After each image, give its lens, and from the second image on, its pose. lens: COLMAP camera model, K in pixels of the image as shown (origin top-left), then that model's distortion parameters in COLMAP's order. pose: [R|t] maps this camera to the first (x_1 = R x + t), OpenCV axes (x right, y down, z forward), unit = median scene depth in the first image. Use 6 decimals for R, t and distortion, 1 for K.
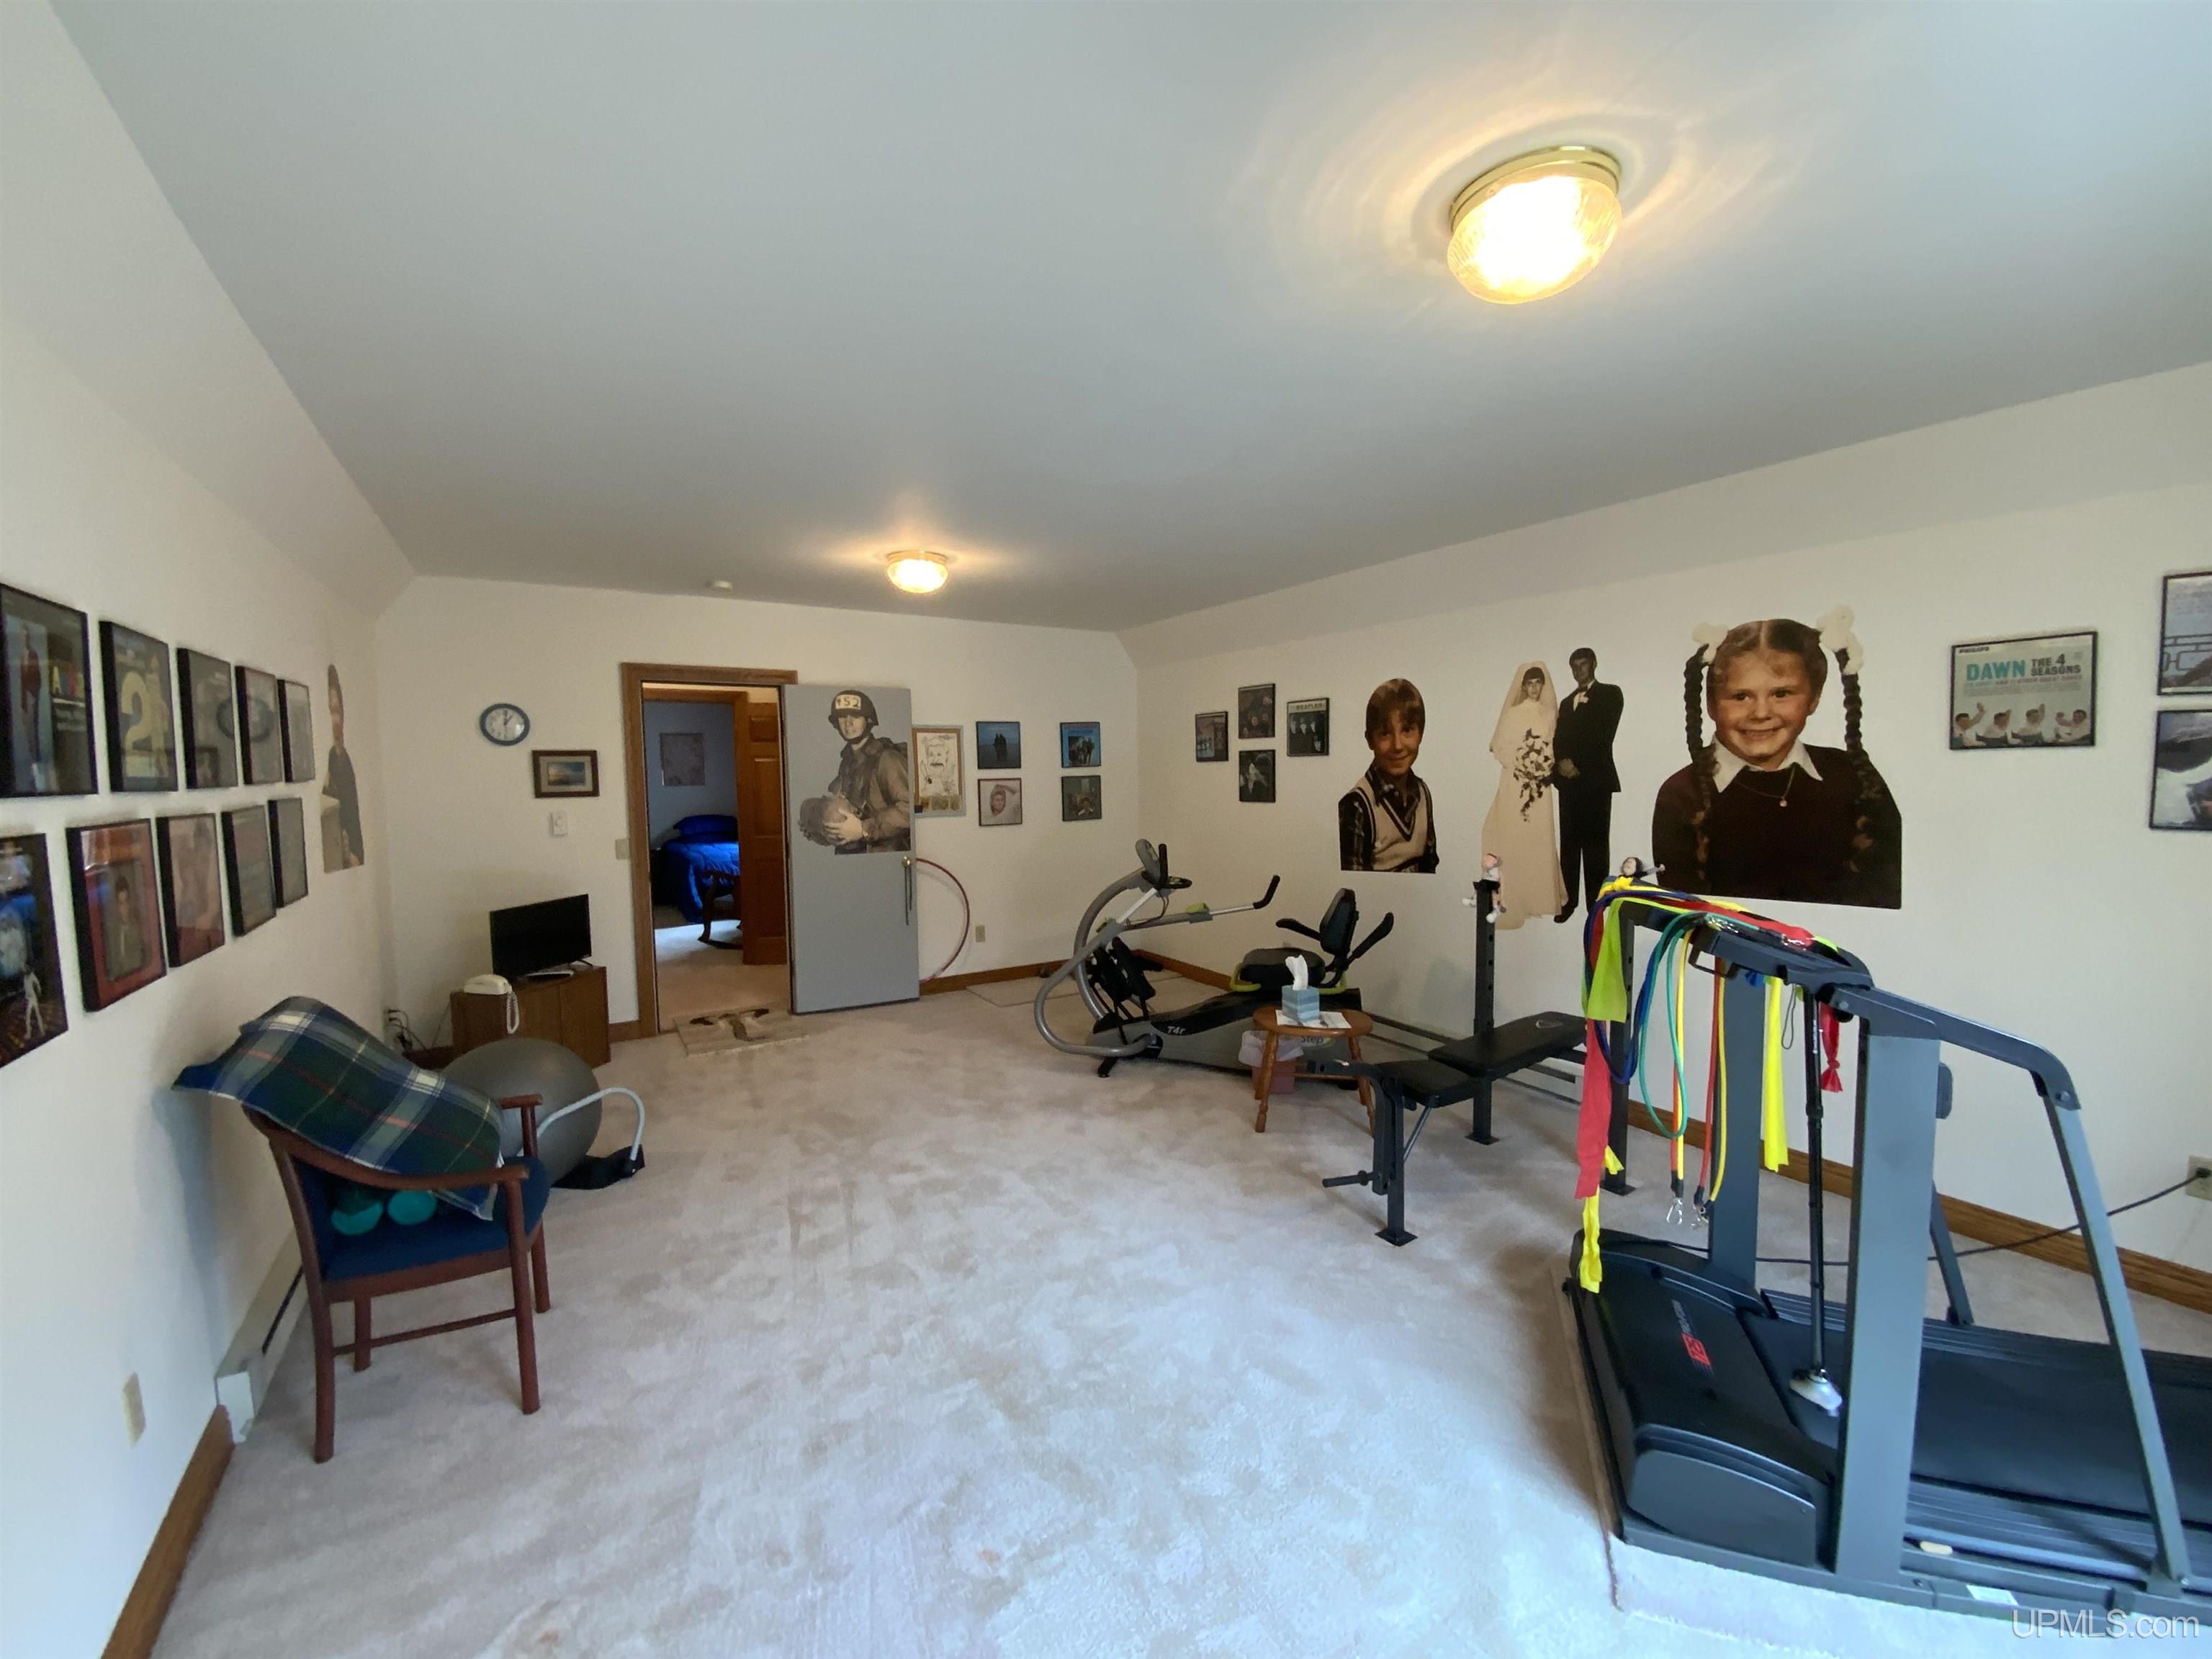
lens RADIAL K [[899.2, 0, 1102.8], [0, 899.2, 834.3], [0, 0, 1]] dist [0.034085, -0.025112]
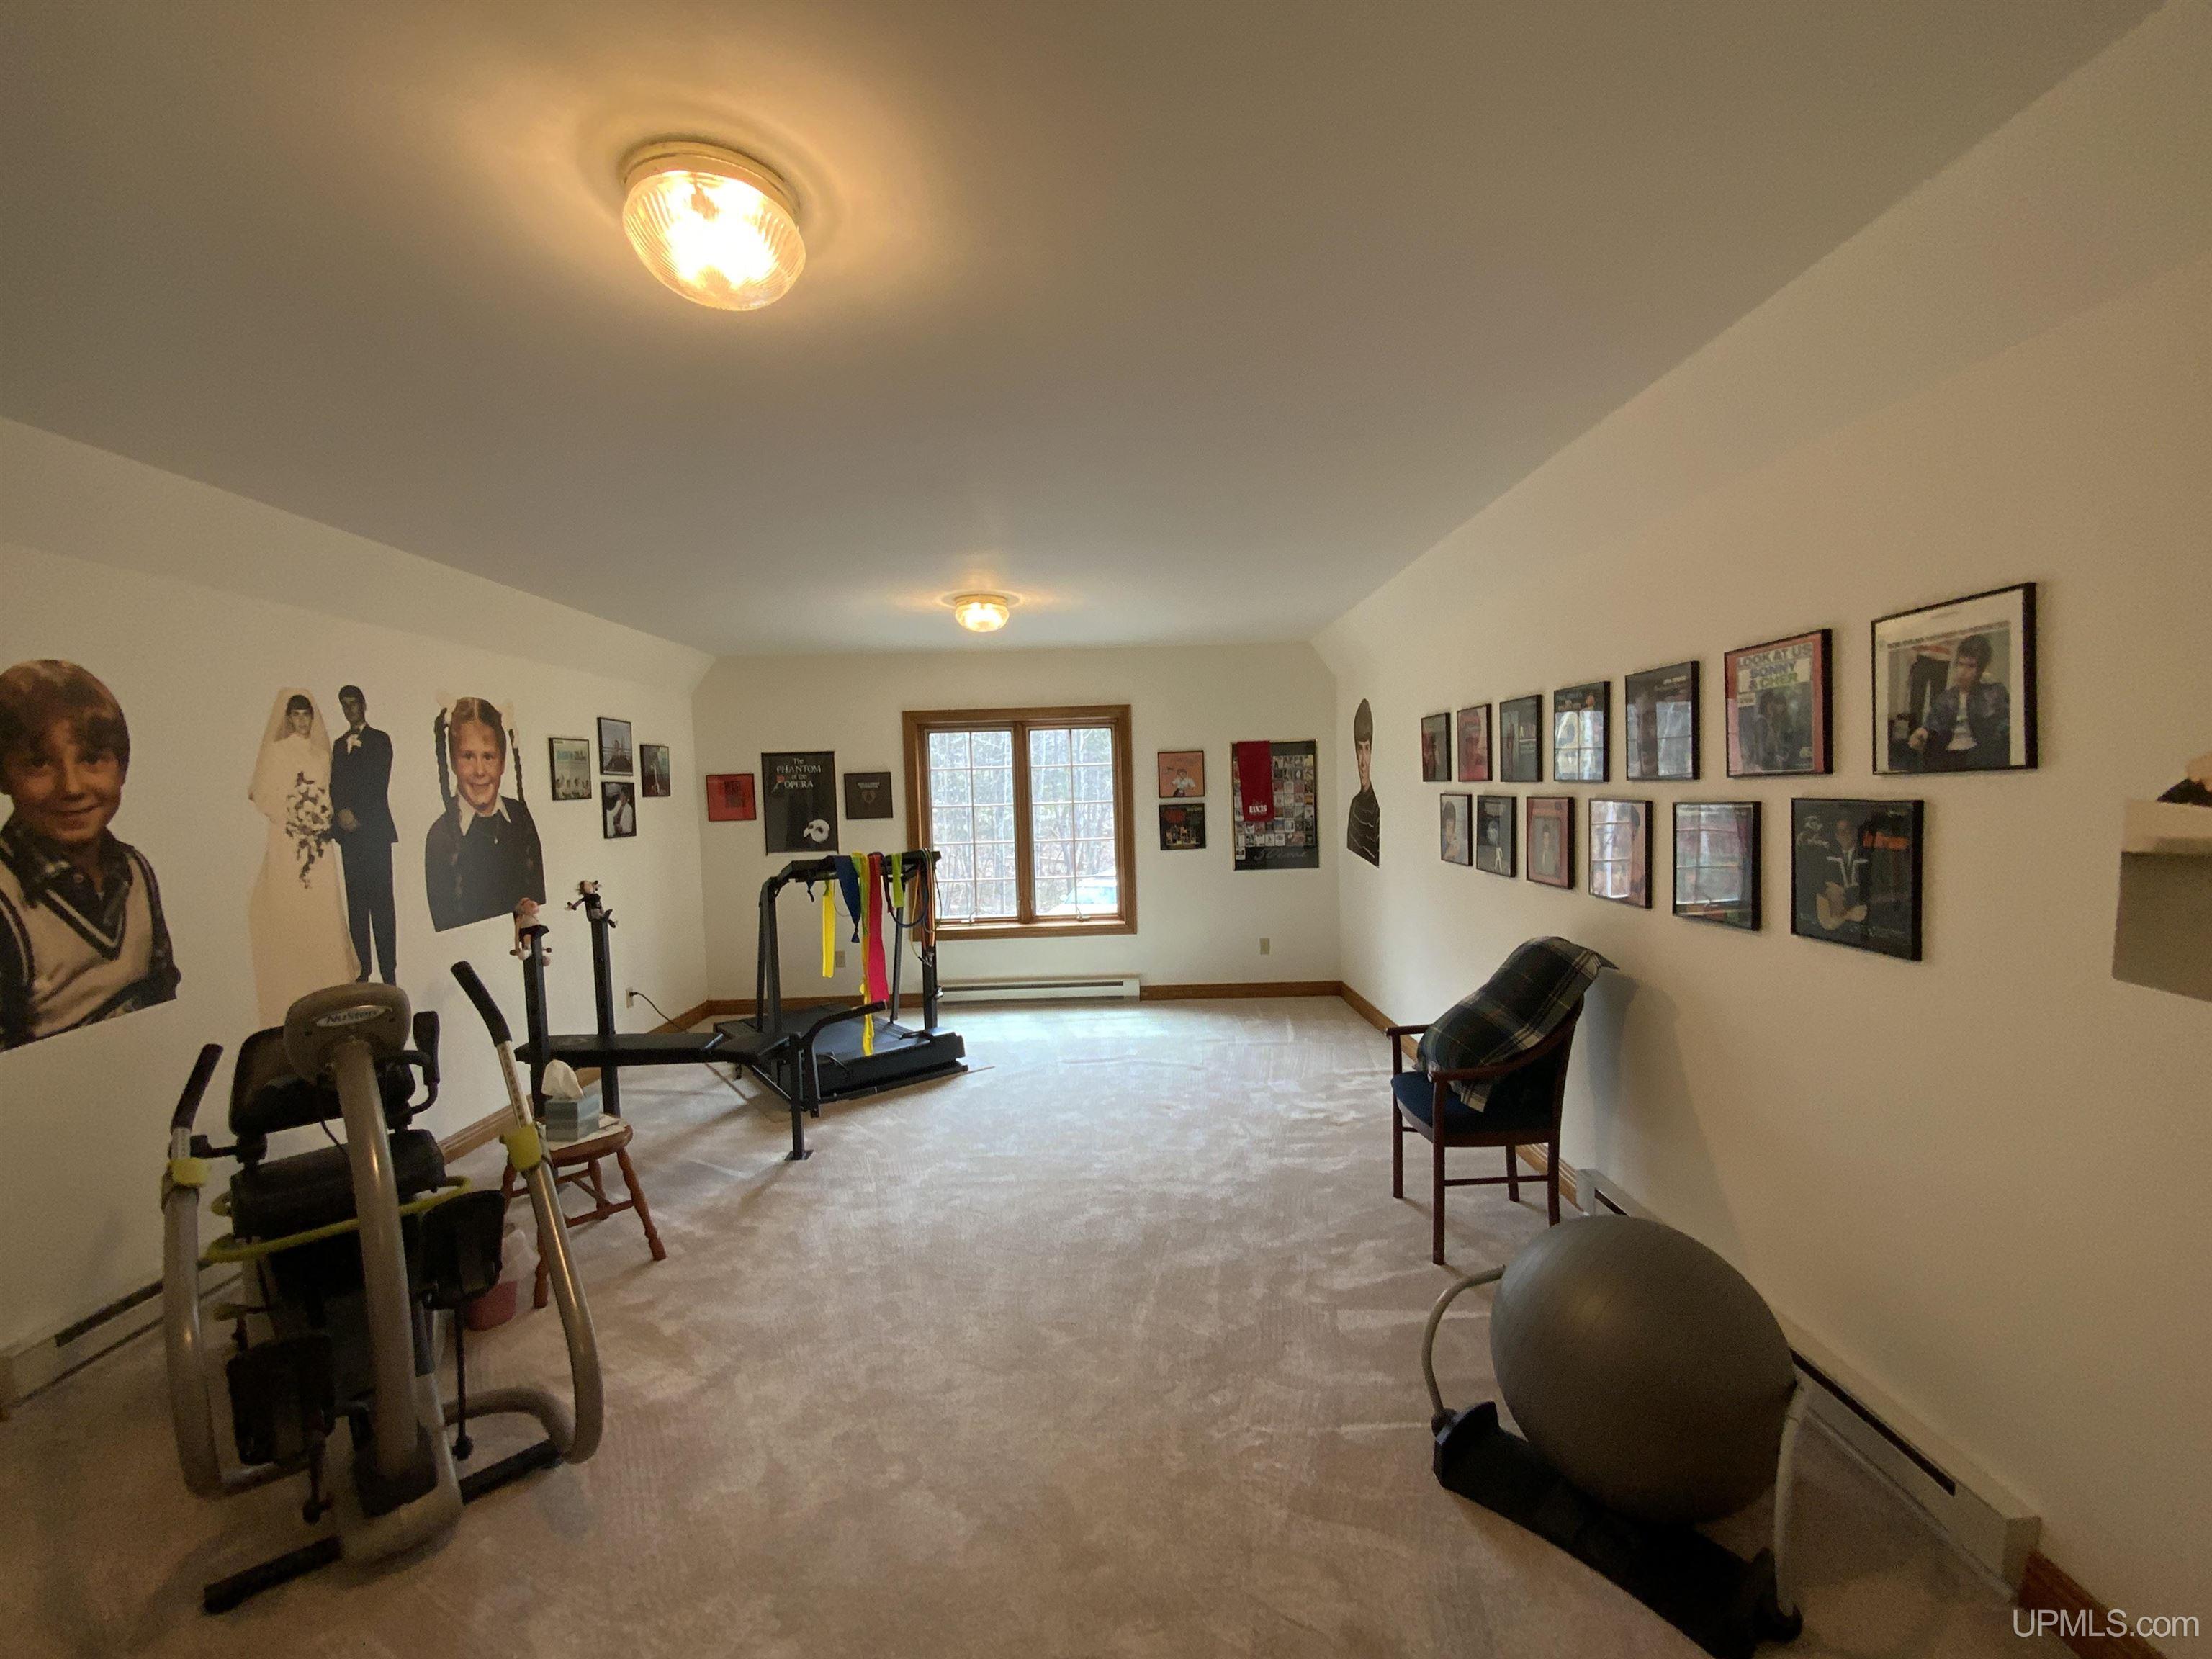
lens RADIAL K [[899.2, 0, 1102.8], [0, 899.2, 834.3], [0, 0, 1]] dist [0.034085, -0.025112]
pose [[-0.846667, 0.005602, 0.532094, -0.575172], [0.074780, 0.991274, 0.108553, -0.101455], [-0.526843, 0.131698, -0.839697, 1.381331]]
